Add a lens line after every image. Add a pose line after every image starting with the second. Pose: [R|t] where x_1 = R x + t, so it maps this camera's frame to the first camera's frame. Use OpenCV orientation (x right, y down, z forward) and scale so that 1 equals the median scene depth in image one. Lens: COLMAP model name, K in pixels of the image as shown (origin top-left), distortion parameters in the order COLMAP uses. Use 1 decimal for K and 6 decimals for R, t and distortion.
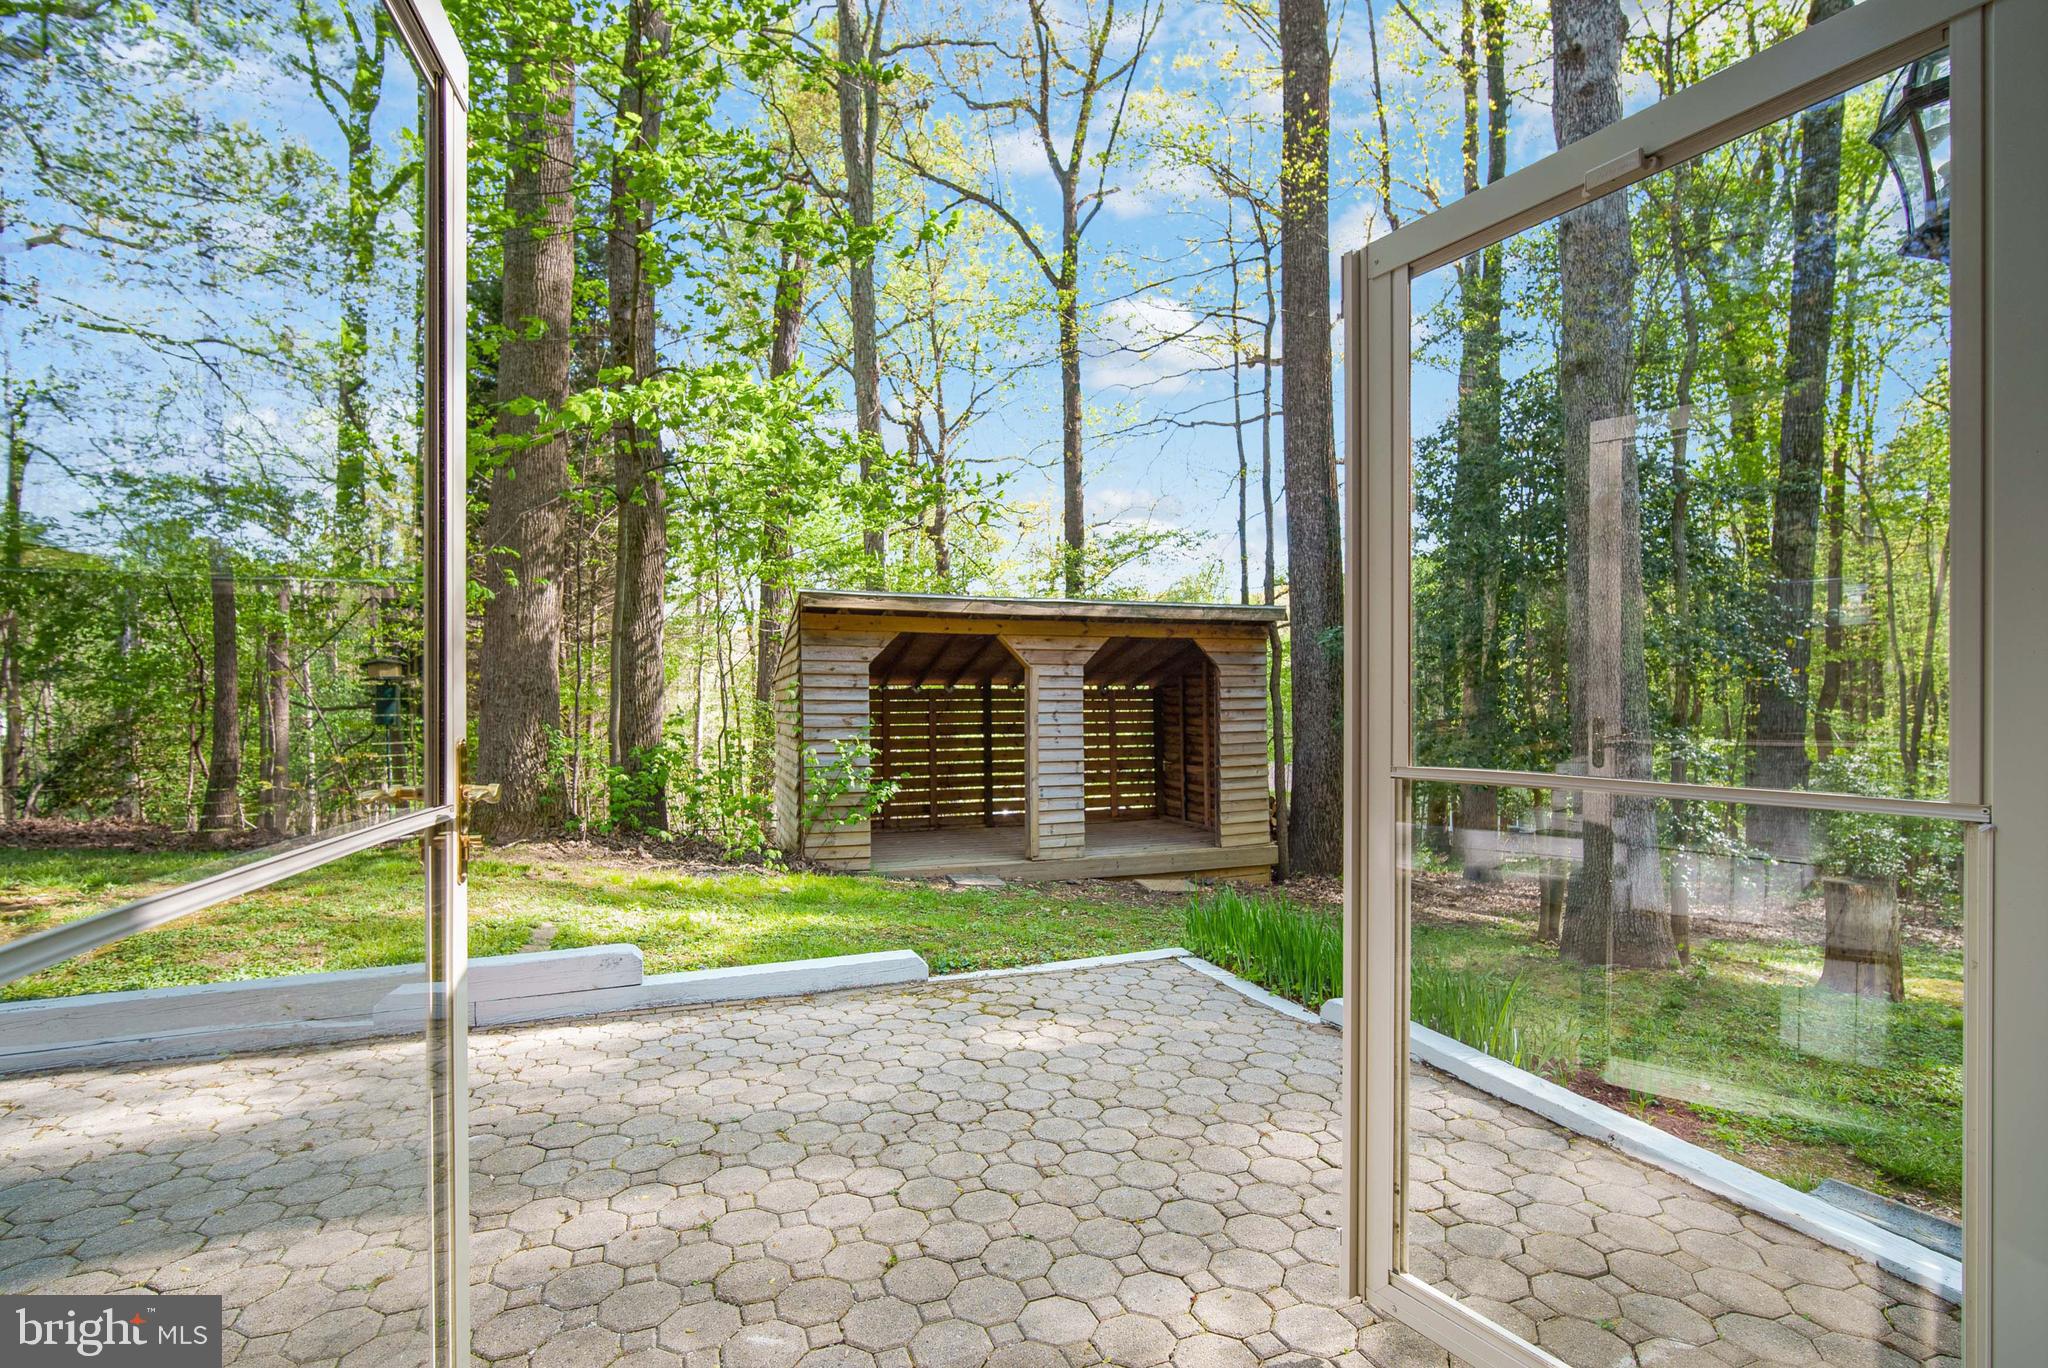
lens RADIAL K [[886.2, 0, 1024.0], [0, 886.2, 684.0], [0, 0, 1]] dist [-0.005944, 0.001167]
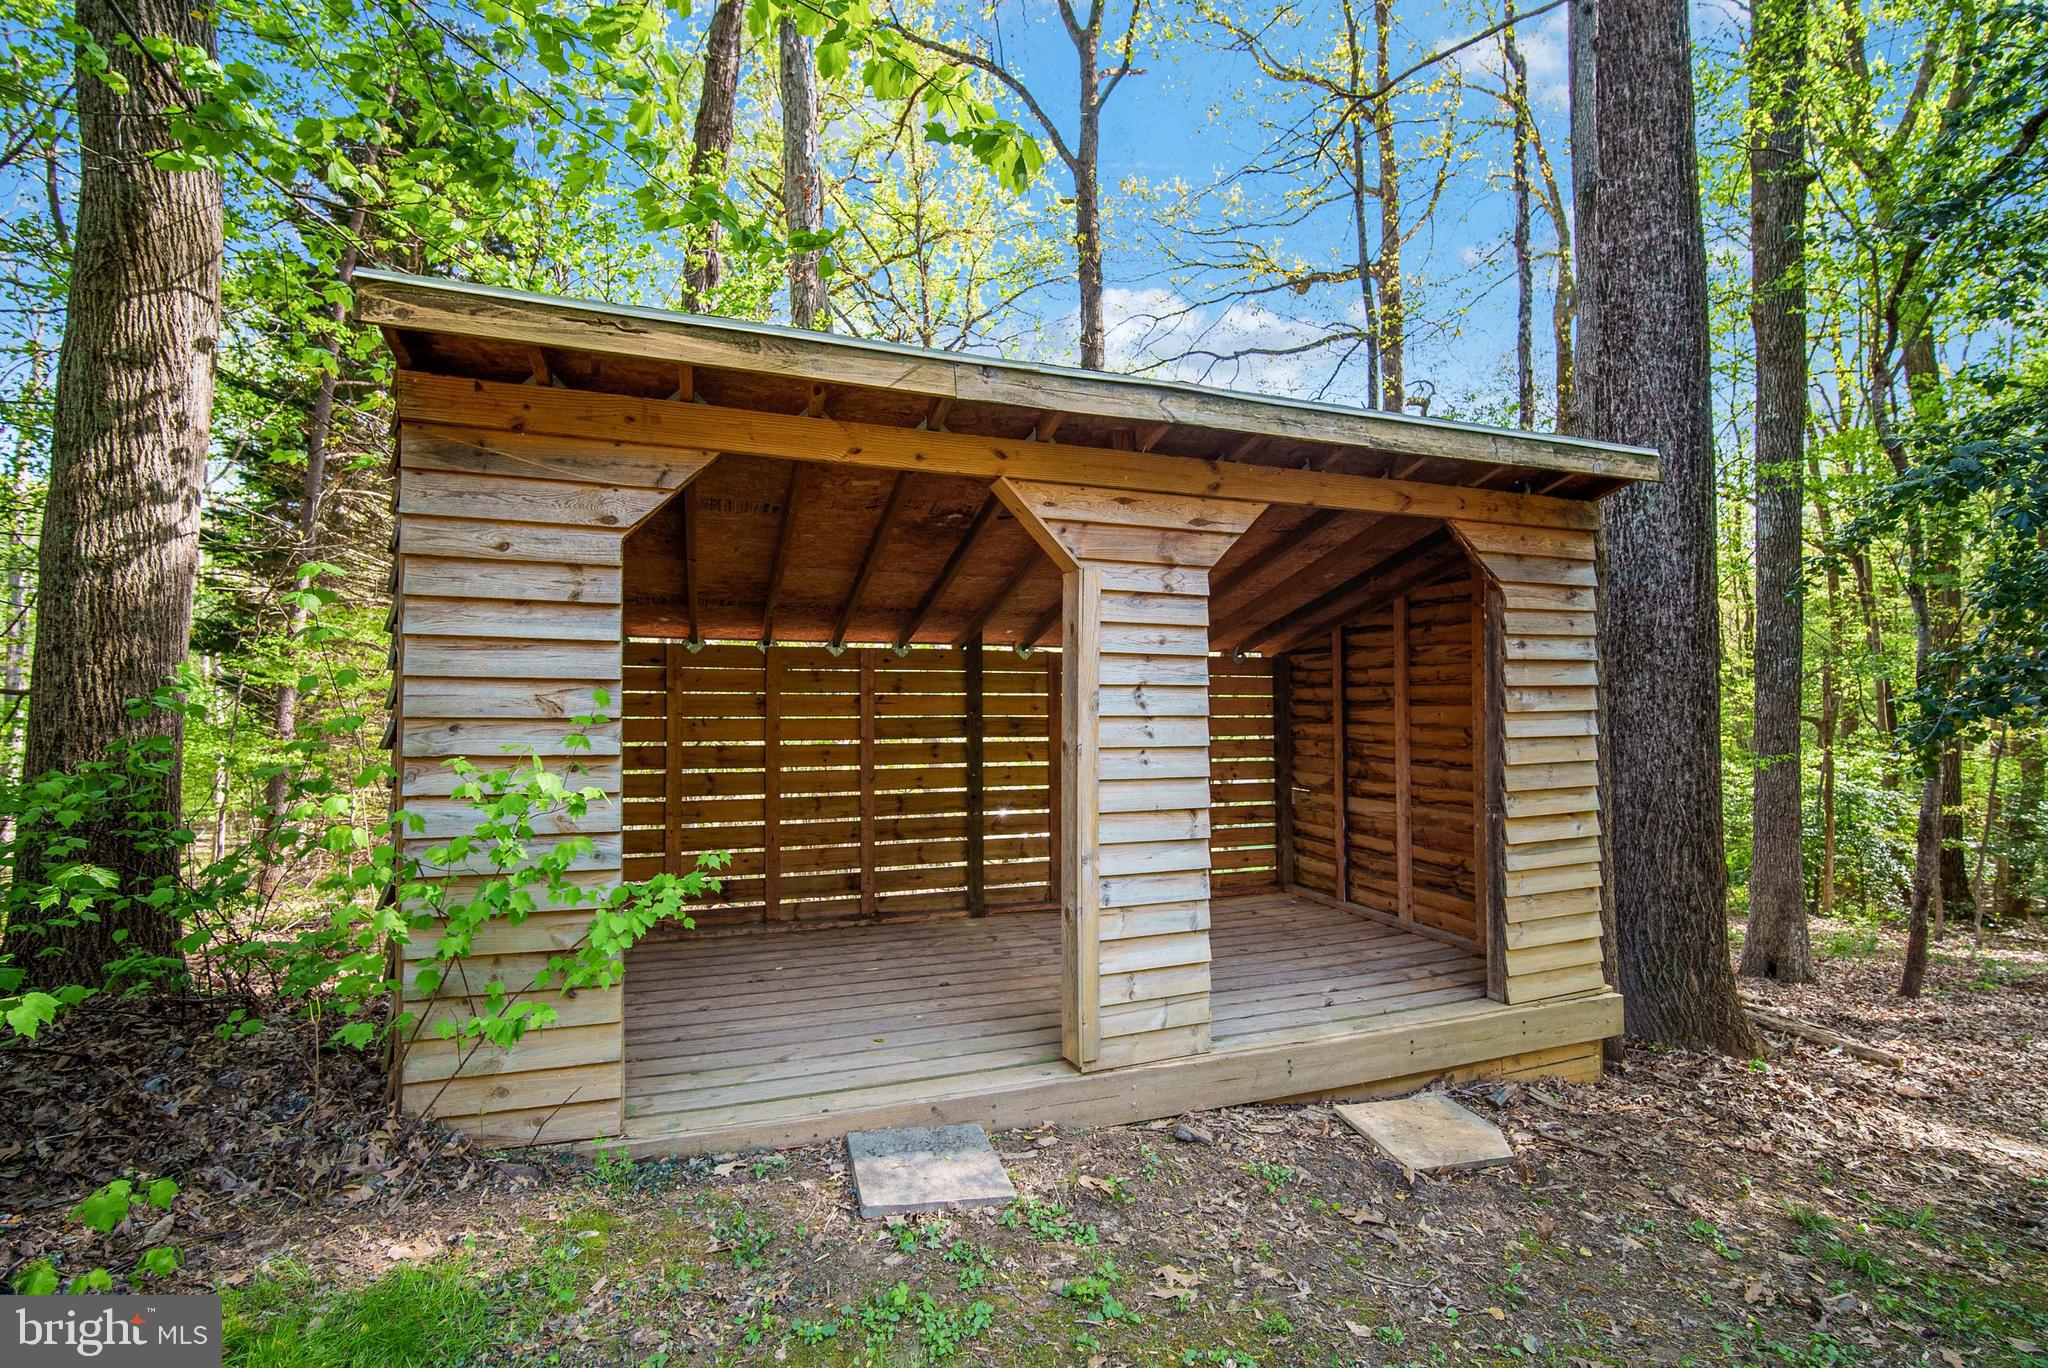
lens RADIAL K [[886.2, 0, 1024.0], [0, 886.2, 684.0], [0, 0, 1]] dist [-0.005944, 0.001167]
pose [[0.999973, 0.006377, 0.003523, -0.016431], [-0.006383, 0.999979, 0.001477, 0.029027], [-0.003513, -0.001499, 0.999993, 0.568221]]
